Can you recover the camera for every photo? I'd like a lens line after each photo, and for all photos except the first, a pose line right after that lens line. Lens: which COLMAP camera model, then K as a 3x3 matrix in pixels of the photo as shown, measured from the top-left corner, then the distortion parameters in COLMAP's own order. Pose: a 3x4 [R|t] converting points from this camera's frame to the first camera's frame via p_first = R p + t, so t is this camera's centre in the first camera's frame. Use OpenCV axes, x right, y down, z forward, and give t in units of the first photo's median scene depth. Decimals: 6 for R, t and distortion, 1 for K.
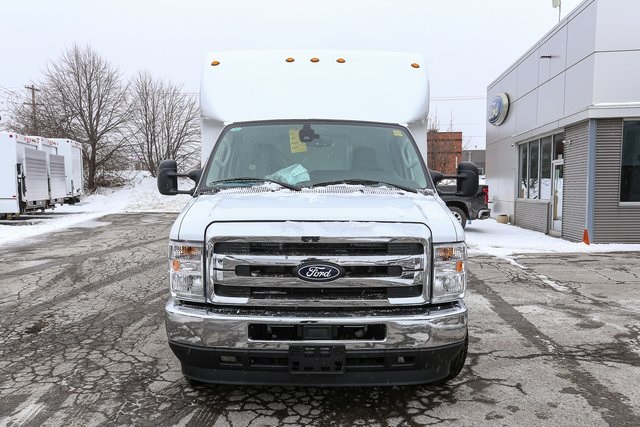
lens RADIAL K [[512.3, 0, 316.3], [0, 512.3, 238.2], [0, 0, 1]] dist [0.000645, -0.000169]
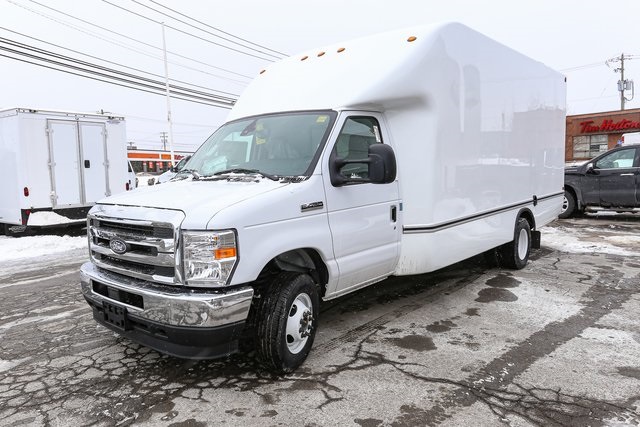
lens RADIAL K [[460.8, 0, 306.3], [0, 460.8, 213.1], [0, 0, 1]] dist [-0.003123, 0.003612]
pose [[0.741102, 0.041434, -0.670112, 0.853528], [-0.042892, 0.998977, 0.014332, -0.039815], [0.670020, 0.018121, 0.742121, 0.364711]]
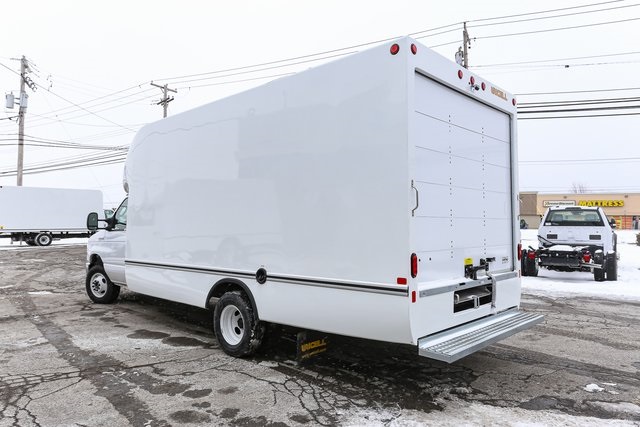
lens RADIAL K [[464.0, 0, 320.0], [0, 464.0, 213.5], [0, 0, 1]] dist [0.001541, 0.000550]
pose [[-0.698628, -0.025379, -0.715034, 1.111527], [-0.084906, 0.995250, 0.047632, -0.350165], [0.710429, 0.093988, -0.697465, 3.303055]]
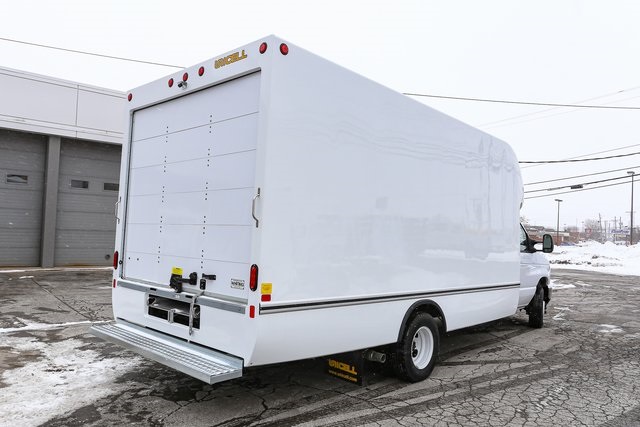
lens RADIAL K [[474.6, 0, 292.5], [0, 474.6, 213.2], [0, 0, 1]] dist [-0.001632, 0.004400]
pose [[-0.696342, 0.003241, 0.717703, -1.042537], [0.036771, 0.998838, 0.031166, -0.367375], [-0.716768, 0.048092, -0.695651, 3.340029]]
